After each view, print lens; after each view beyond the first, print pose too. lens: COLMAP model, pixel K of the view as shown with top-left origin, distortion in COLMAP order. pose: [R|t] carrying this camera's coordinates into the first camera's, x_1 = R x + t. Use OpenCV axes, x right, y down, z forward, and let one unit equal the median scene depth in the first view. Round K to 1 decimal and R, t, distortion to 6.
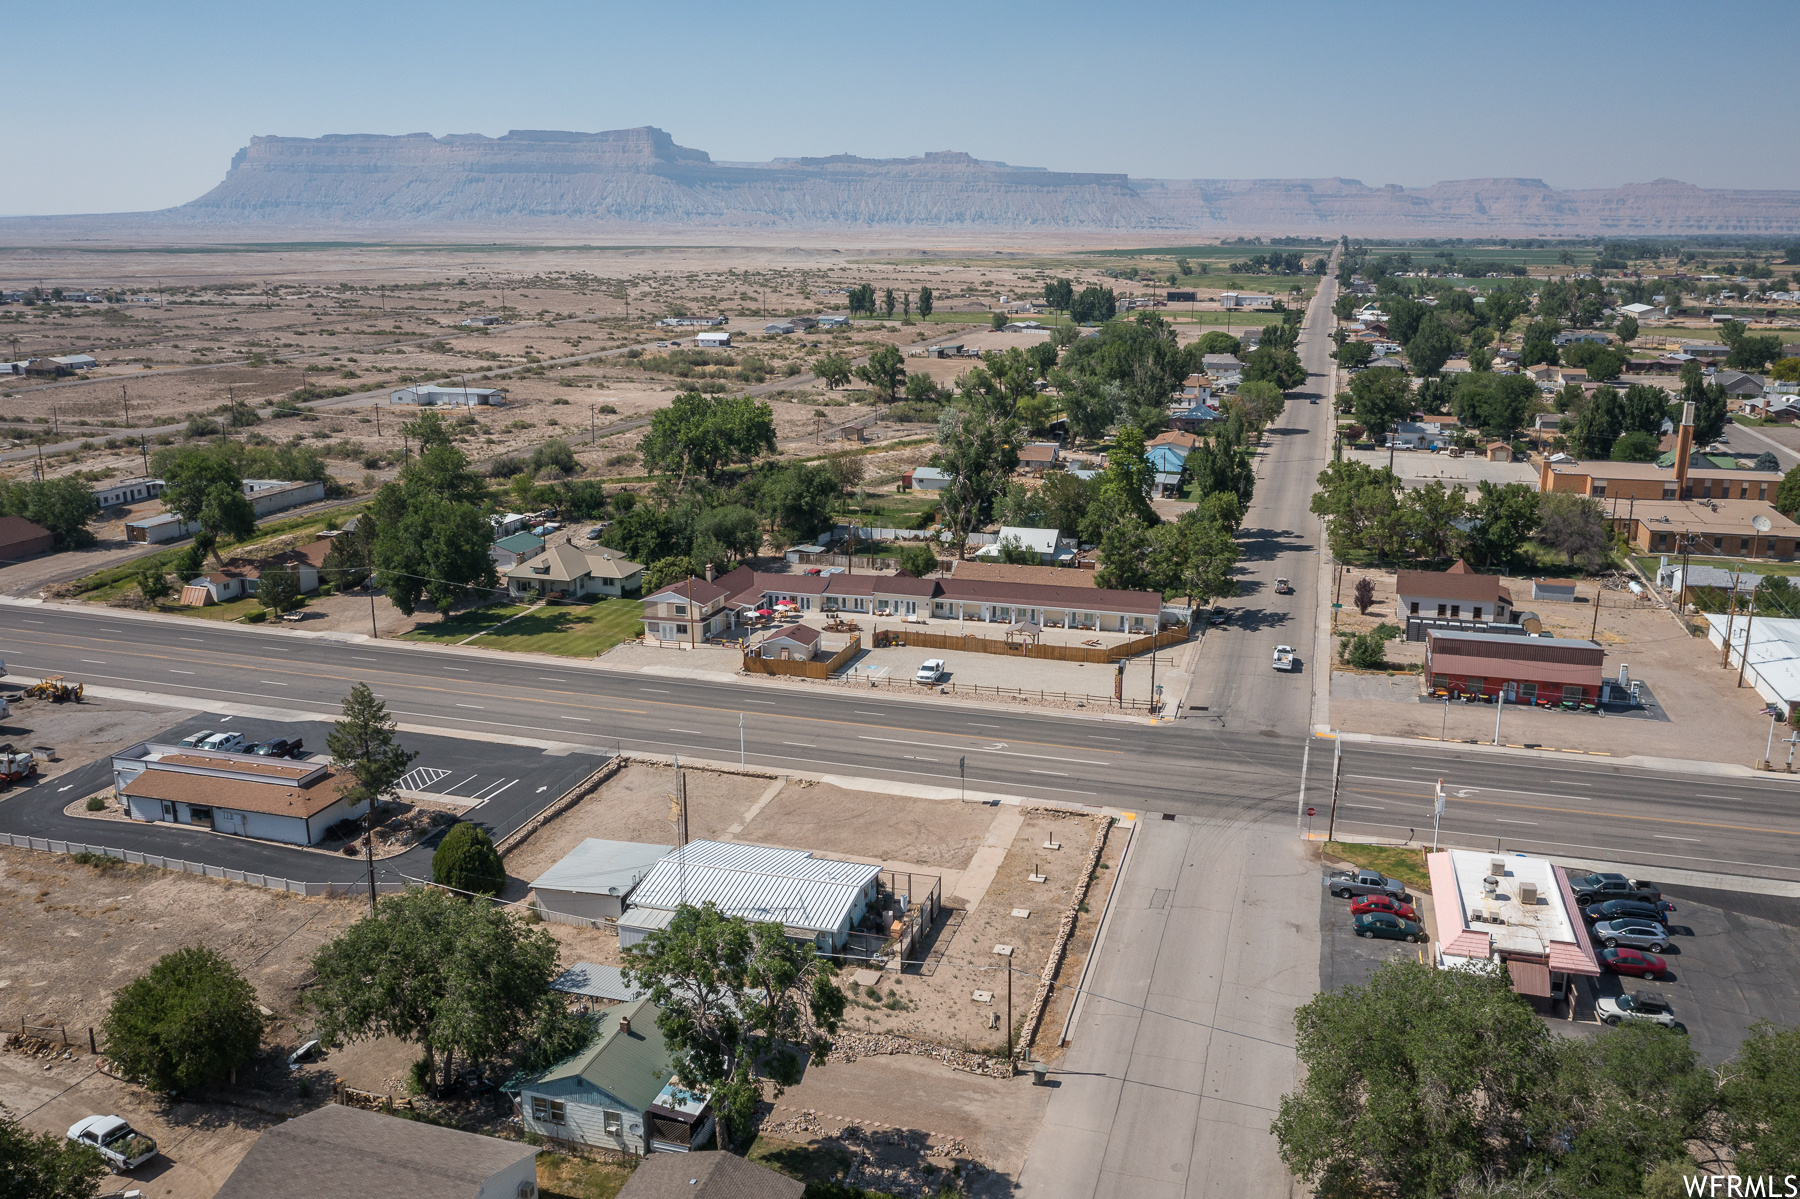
lens RADIAL K [[1426.8, 0, 900.0], [0, 1426.8, 599.5], [0, 0, 1]] dist [-0.011739, 0.014146]
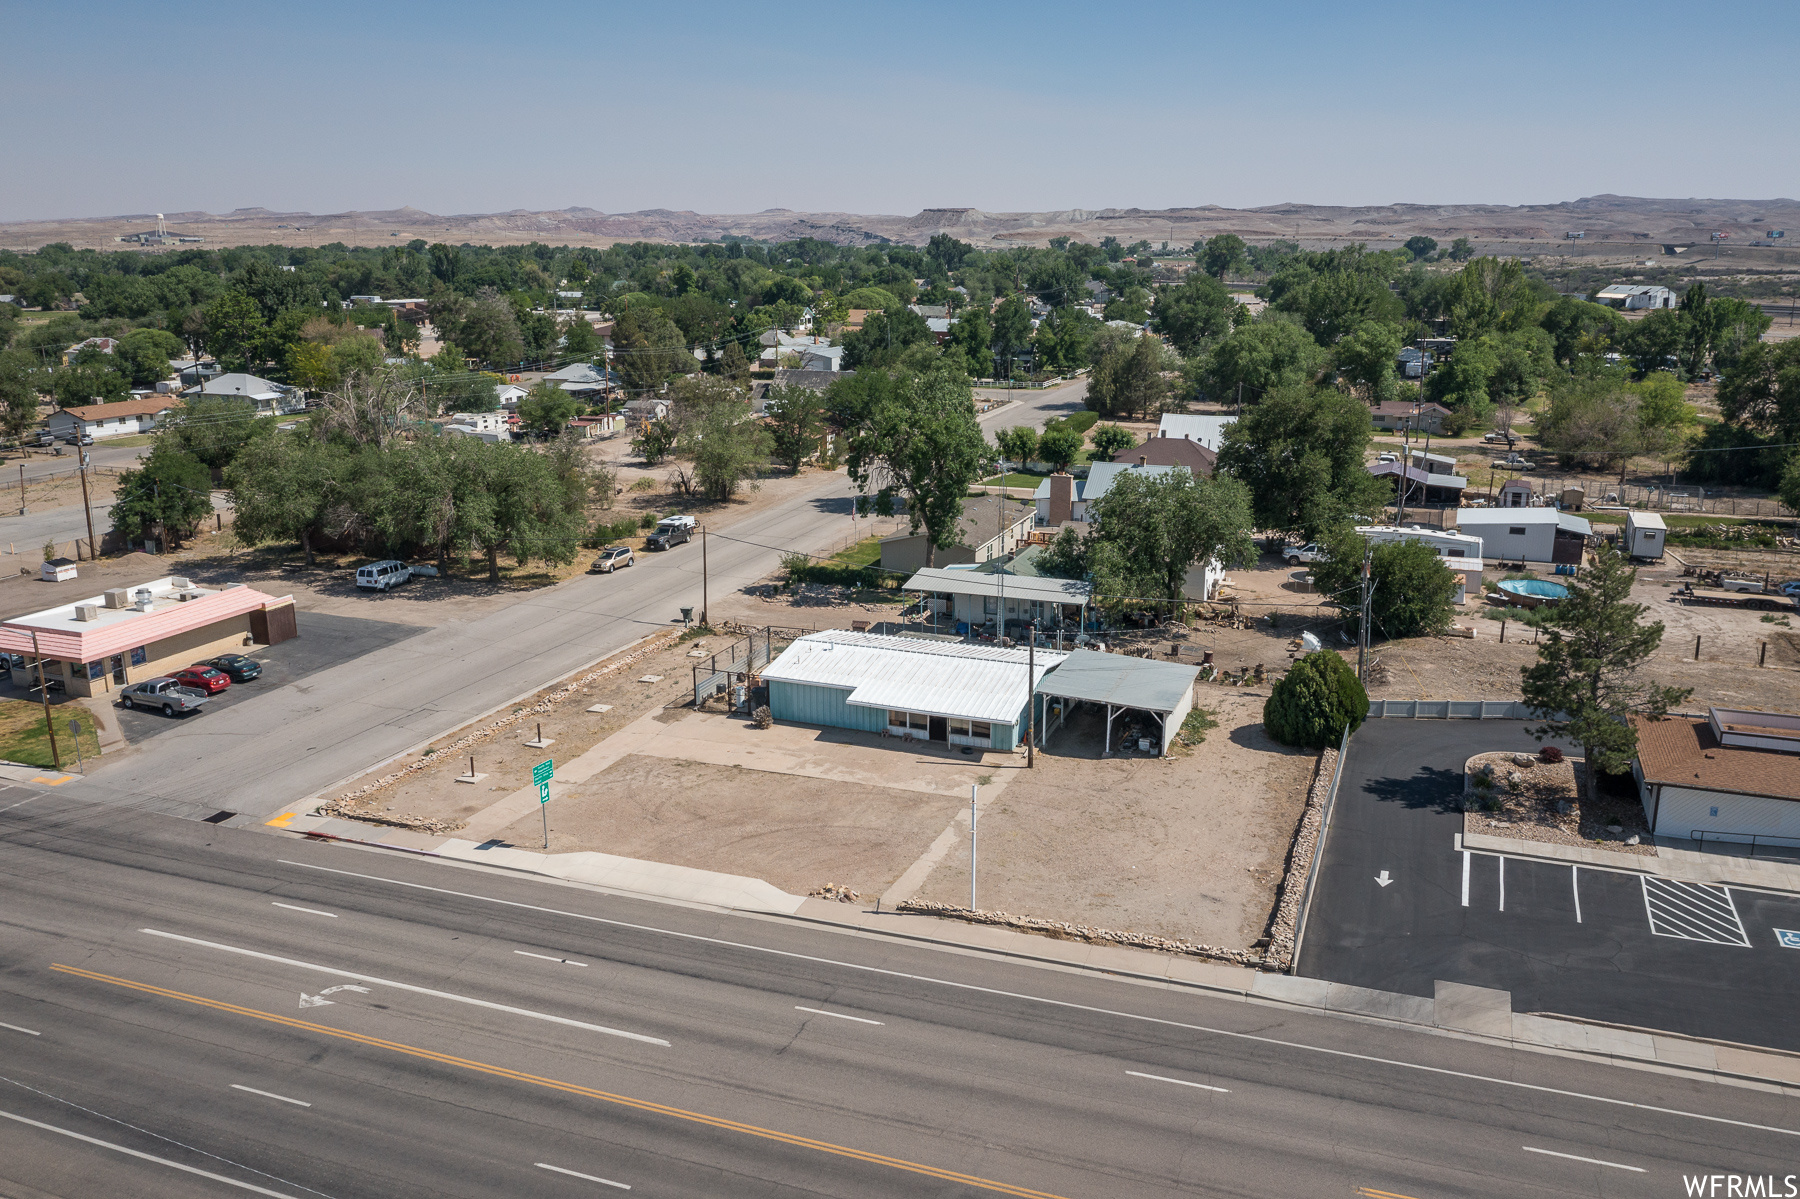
lens RADIAL K [[1422.6, 0, 900.0], [0, 1422.6, 599.5], [0, 0, 1]] dist [-0.013664, 0.008026]
pose [[-0.996841, -0.011008, 0.078659, -0.090127], [0.028217, 0.876660, 0.480281, -0.133516], [-0.074245, 0.480984, -0.873580, 1.001941]]
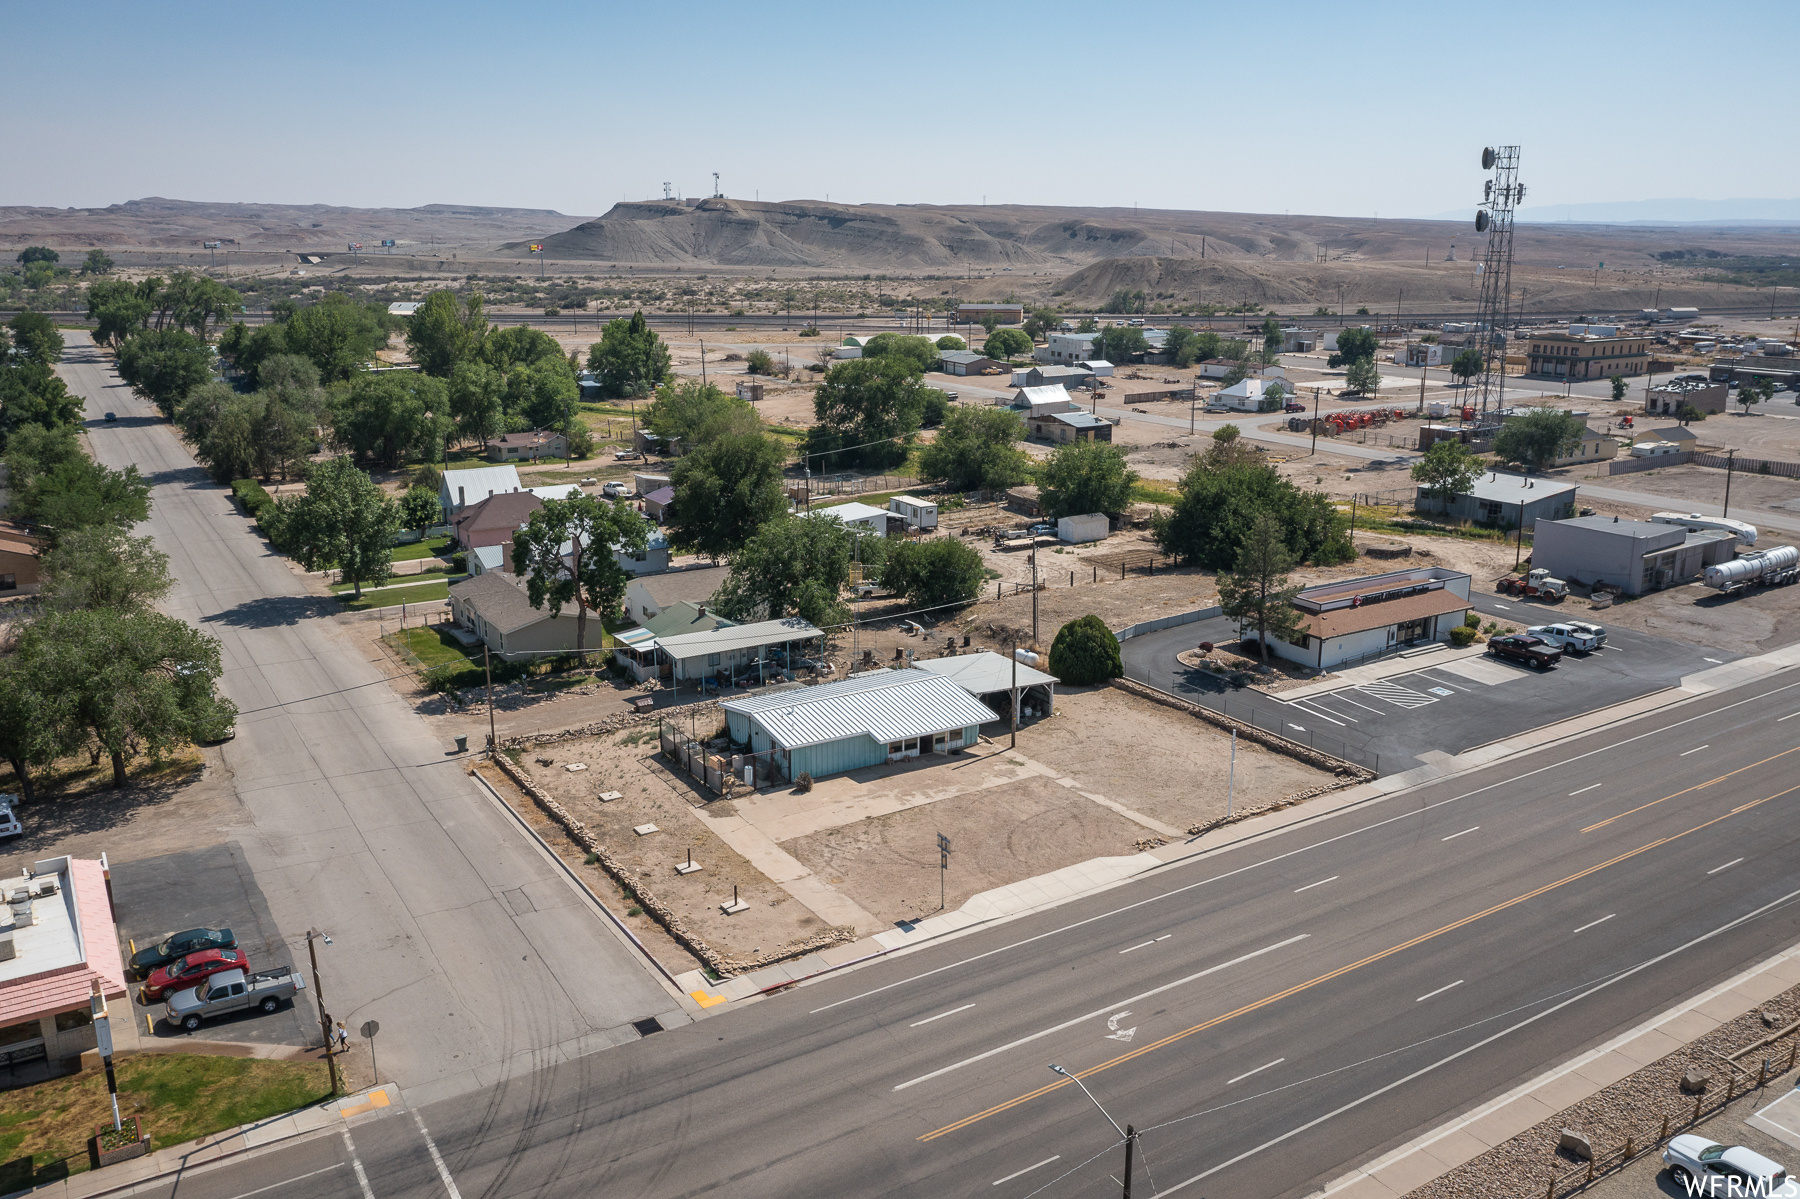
lens RADIAL K [[1422.6, 0, 900.0], [0, 1422.6, 599.5], [0, 0, 1]] dist [-0.013664, 0.008026]
pose [[-0.660892, 0.193966, -0.724982, 0.335119], [-0.181624, 0.895969, 0.405281, -0.155758], [0.728171, 0.399522, -0.556910, 0.906903]]
